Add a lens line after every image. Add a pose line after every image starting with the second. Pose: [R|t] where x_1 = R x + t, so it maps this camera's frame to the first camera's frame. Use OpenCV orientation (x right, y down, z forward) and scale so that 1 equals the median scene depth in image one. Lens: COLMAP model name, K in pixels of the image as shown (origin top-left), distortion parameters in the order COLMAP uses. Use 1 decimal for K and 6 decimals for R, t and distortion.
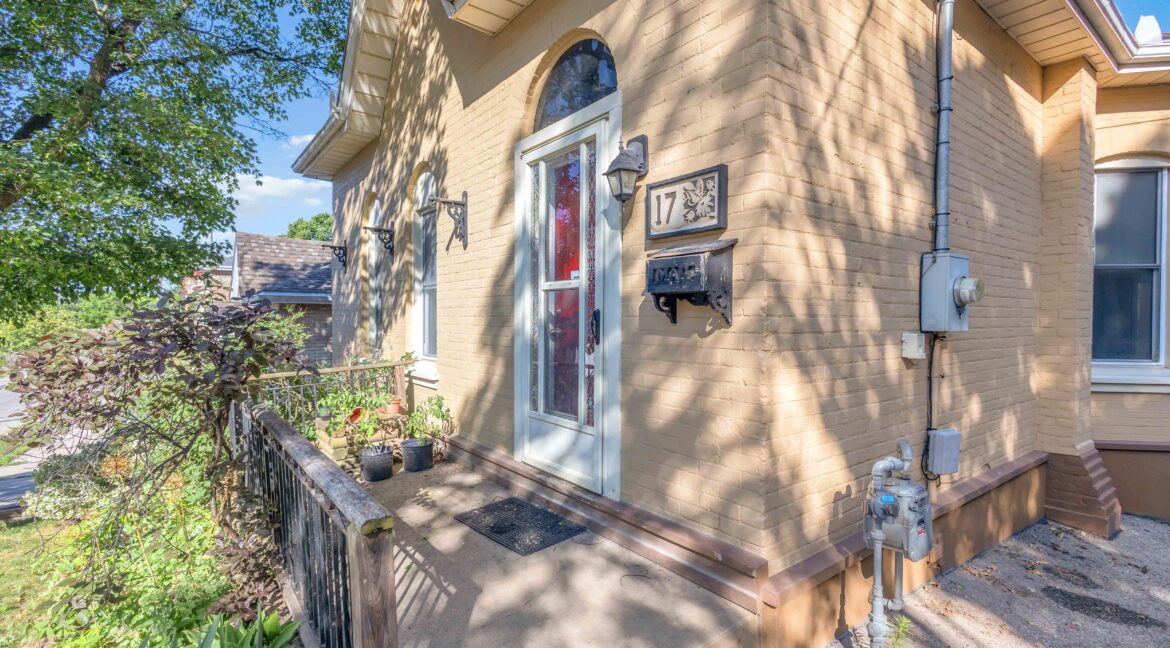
lens RADIAL K [[542.2, 0, 594.4], [0, 542.2, 326.9], [0, 0, 1]] dist [0.020951, -0.000467]
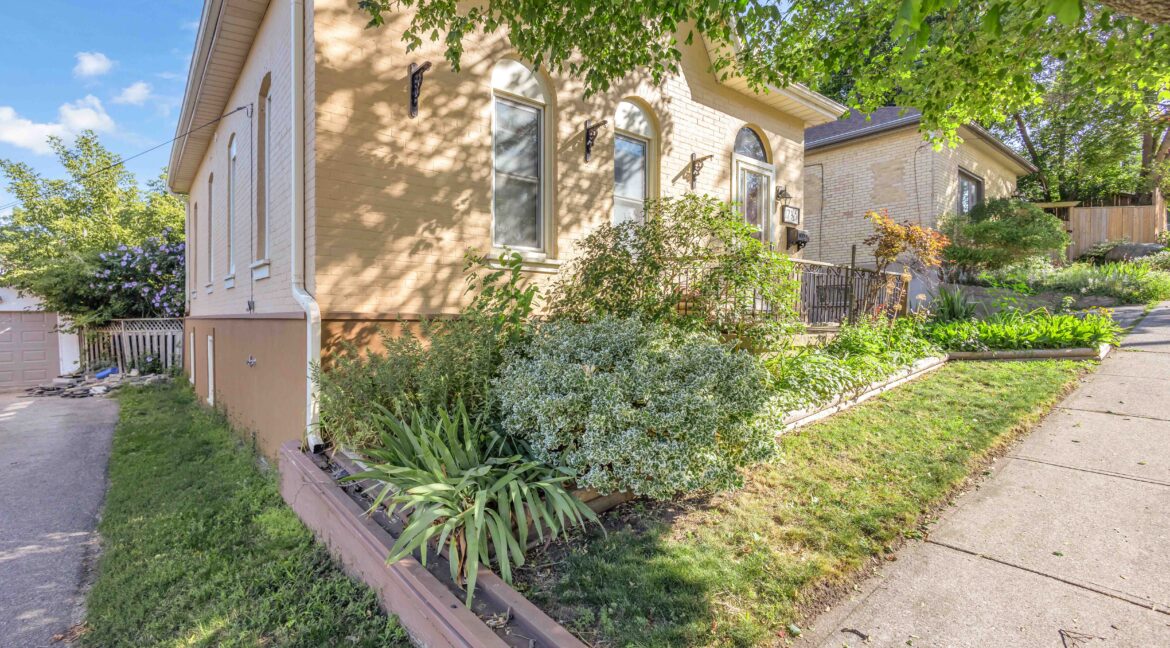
lens RADIAL K [[542.2, 0, 584.3], [0, 542.2, 323.4], [0, 0, 1]] dist [0.020951, -0.000467]
pose [[-0.036371, -0.014531, 0.999233, -2.221436], [0.018338, 0.999716, 0.015205, 0.269968], [-0.999170, 0.018877, -0.036094, 1.679062]]
